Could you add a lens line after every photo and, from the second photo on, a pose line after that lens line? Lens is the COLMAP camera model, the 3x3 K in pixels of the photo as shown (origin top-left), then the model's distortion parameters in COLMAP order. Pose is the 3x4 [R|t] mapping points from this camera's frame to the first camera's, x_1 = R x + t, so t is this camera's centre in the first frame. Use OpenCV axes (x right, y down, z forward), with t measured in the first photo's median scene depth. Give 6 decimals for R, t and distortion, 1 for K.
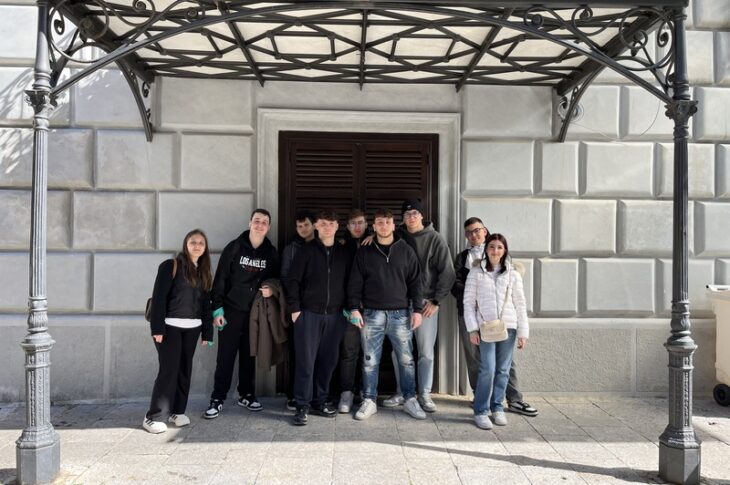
lens RADIAL K [[475.8, 0, 365.0], [0, 475.8, 242.5], [0, 0, 1]] dist [0.063563, -0.054378]
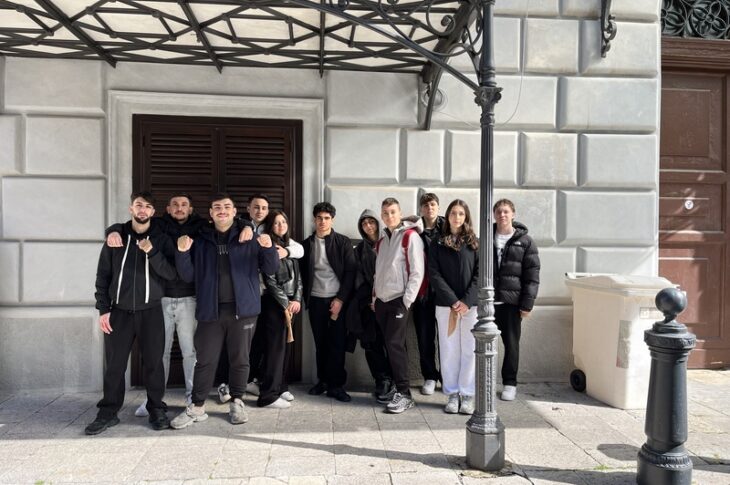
lens RADIAL K [[479.5, 0, 372.0], [0, 479.5, 240.2], [0, 0, 1]] dist [0.065518, -0.055603]
pose [[0.999091, -0.000843, 0.042619, 0.259212], [0.000154, 0.999869, 0.016184, 0.003197], [-0.042627, -0.016162, 0.998960, 0.003817]]
